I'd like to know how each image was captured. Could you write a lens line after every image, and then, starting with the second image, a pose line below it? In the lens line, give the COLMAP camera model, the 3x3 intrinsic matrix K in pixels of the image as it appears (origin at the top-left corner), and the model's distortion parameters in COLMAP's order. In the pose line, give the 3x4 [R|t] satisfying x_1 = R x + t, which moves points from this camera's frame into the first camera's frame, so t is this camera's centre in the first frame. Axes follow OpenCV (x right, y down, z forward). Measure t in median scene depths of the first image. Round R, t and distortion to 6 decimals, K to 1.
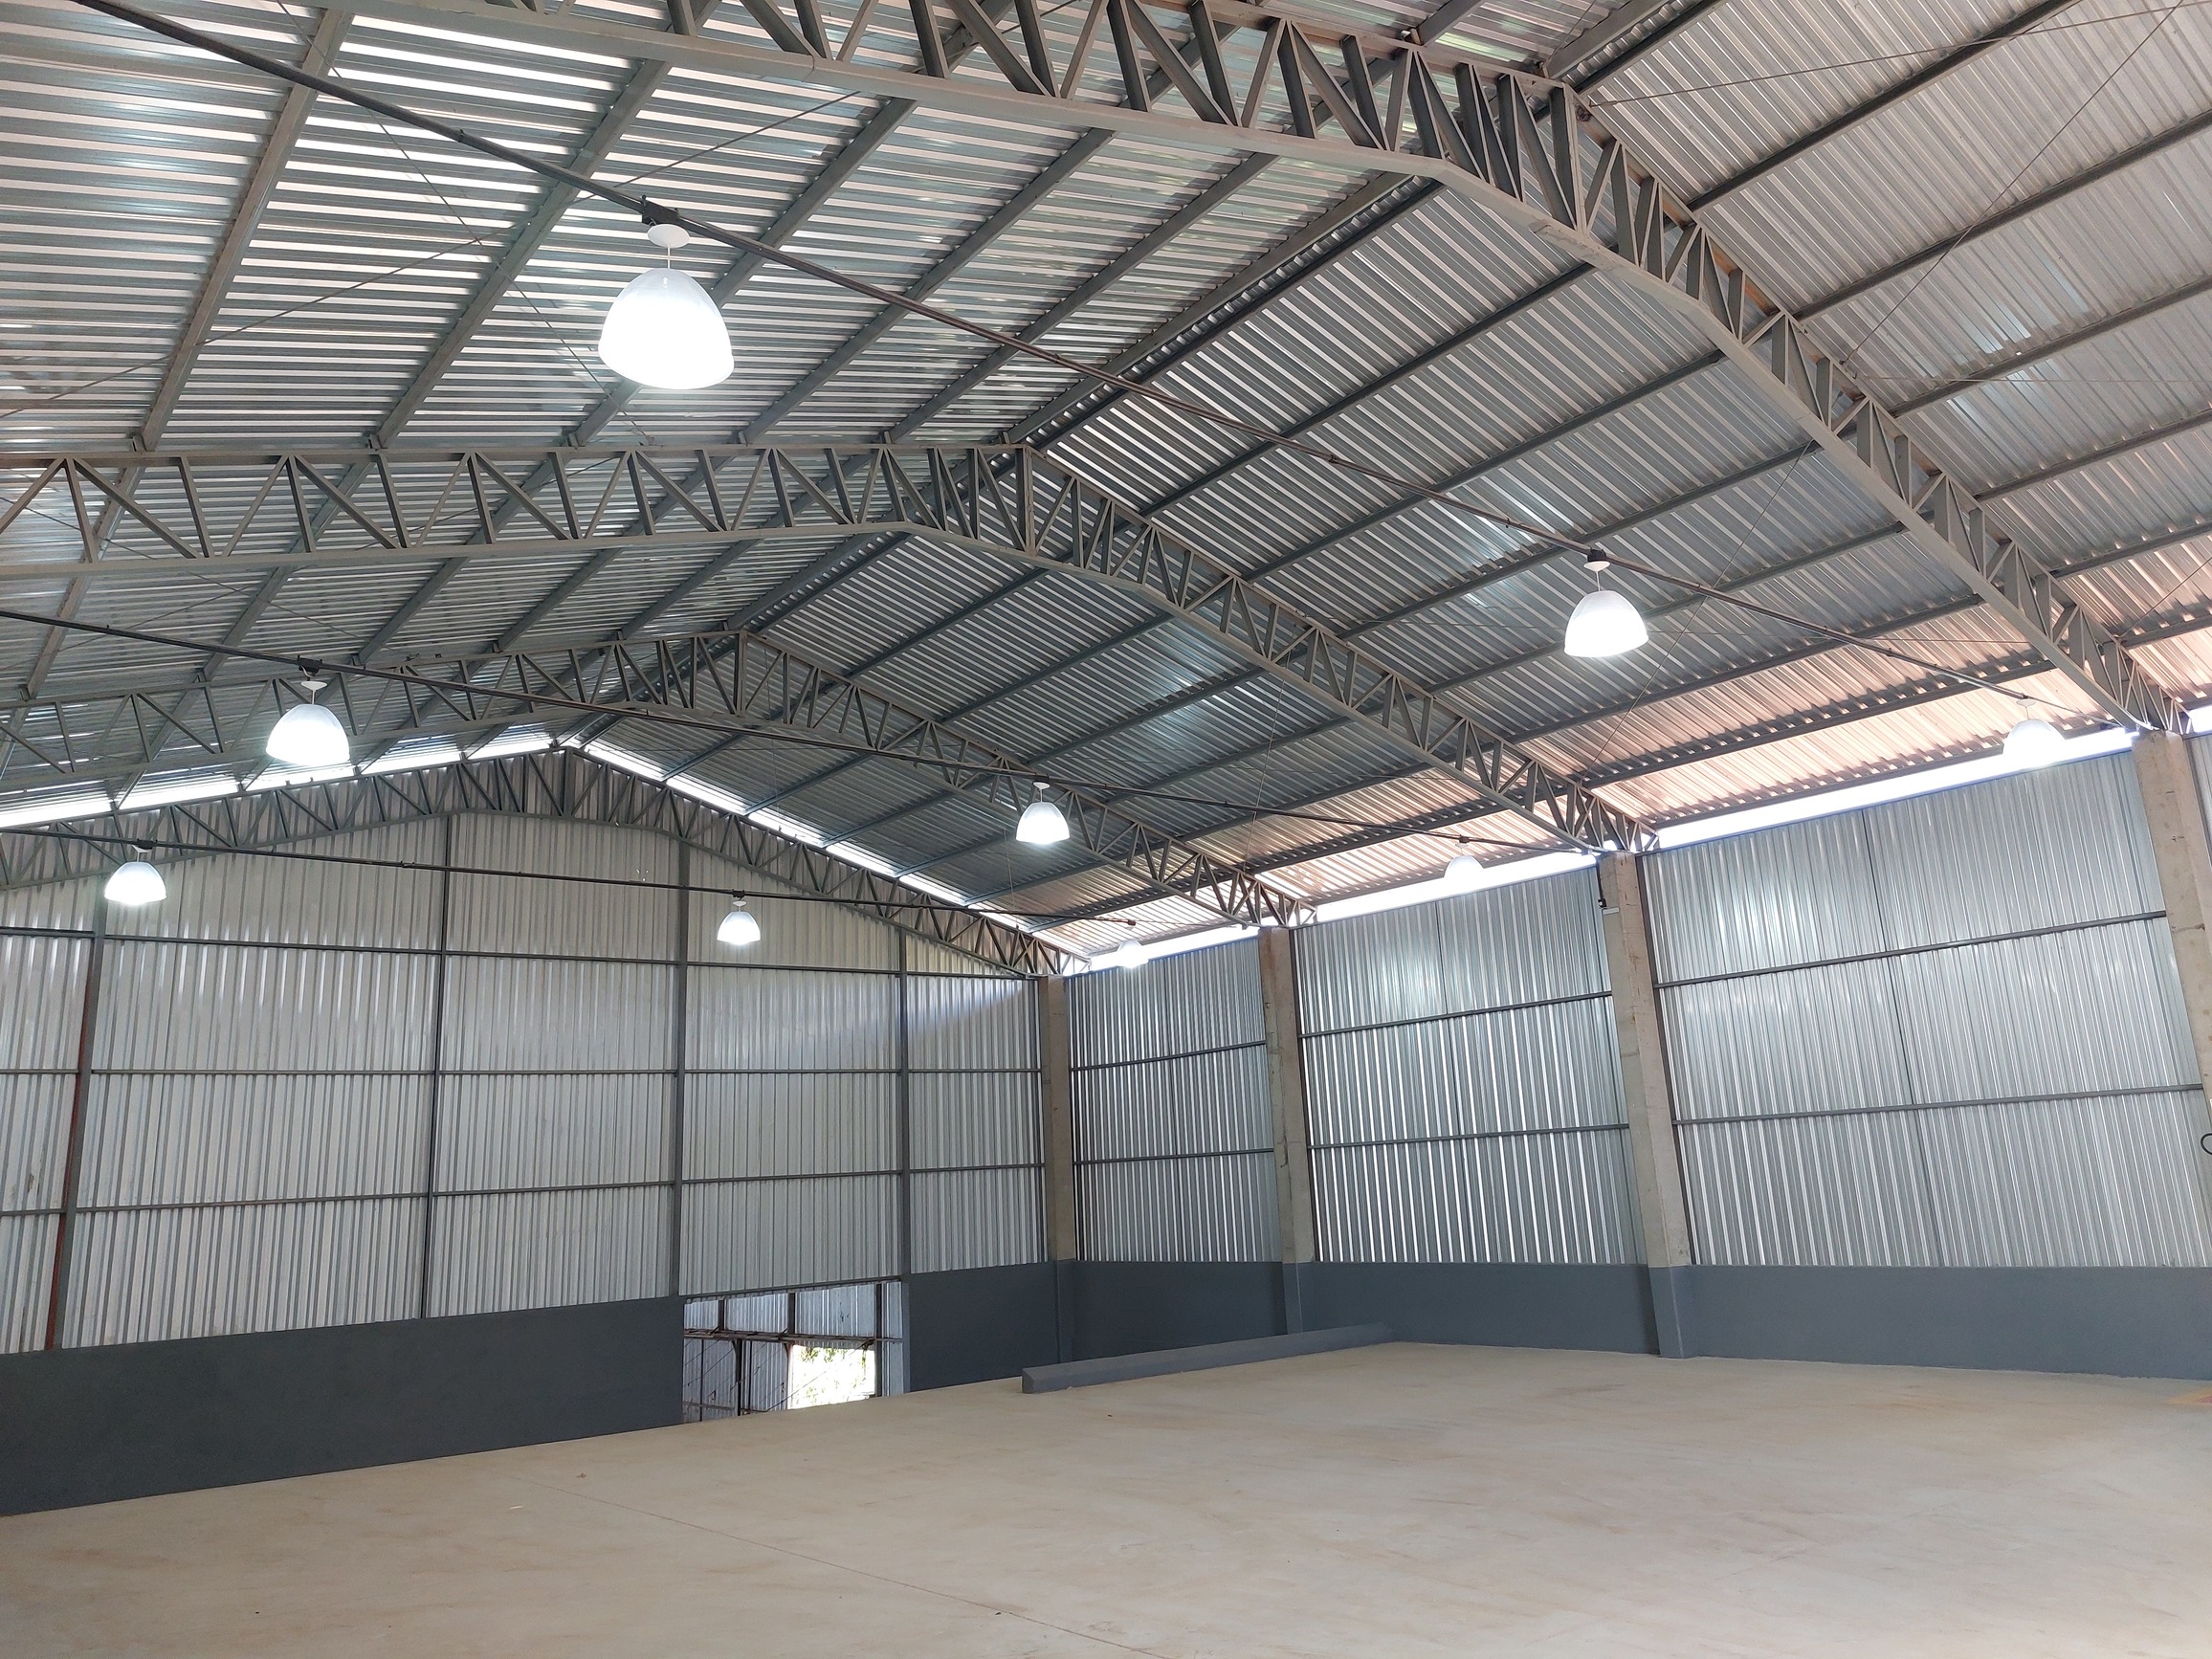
lens RADIAL K [[1571.2, 0, 1110.6], [0, 1571.2, 809.1], [0, 0, 1]] dist [0.052410, -0.003823]
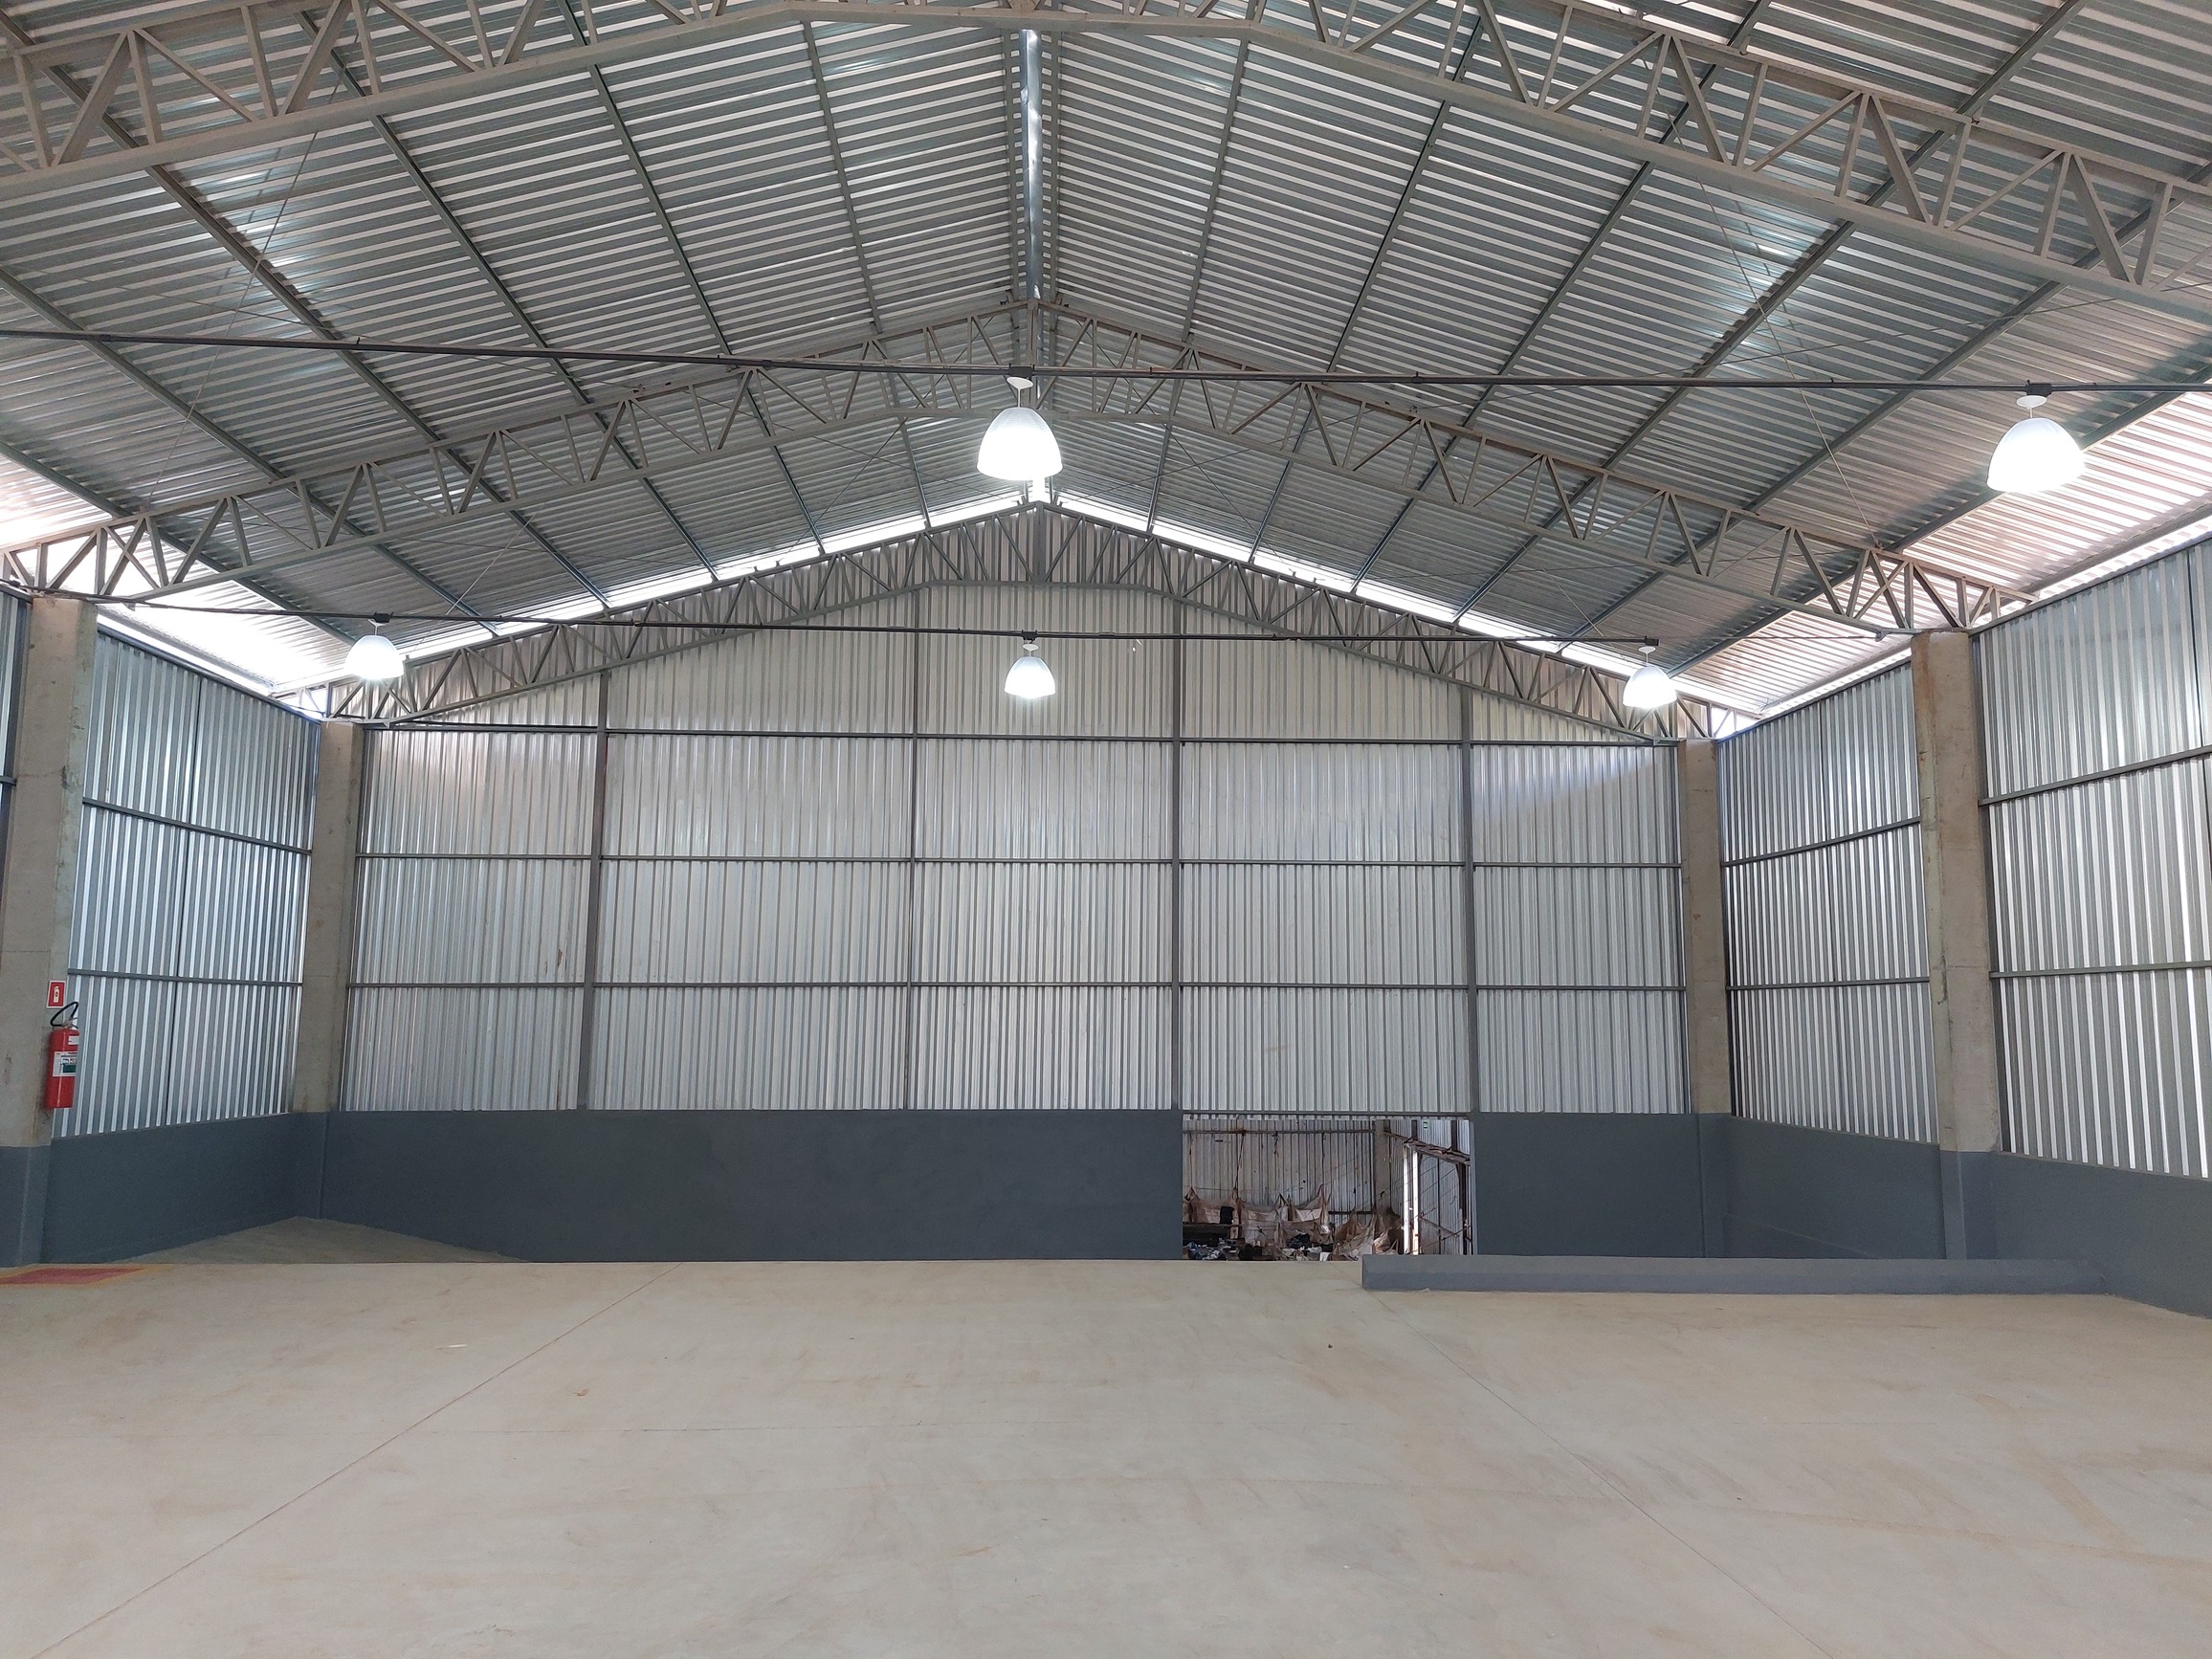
lens RADIAL K [[1571.2, 0, 1103.3], [0, 1571.2, 835.3], [0, 0, 1]] dist [0.052410, -0.003823]
pose [[0.811726, -0.015916, -0.583822, 0.200798], [0.091857, 0.990667, 0.100708, 0.059787], [0.576770, -0.135376, 0.805611, 0.278288]]
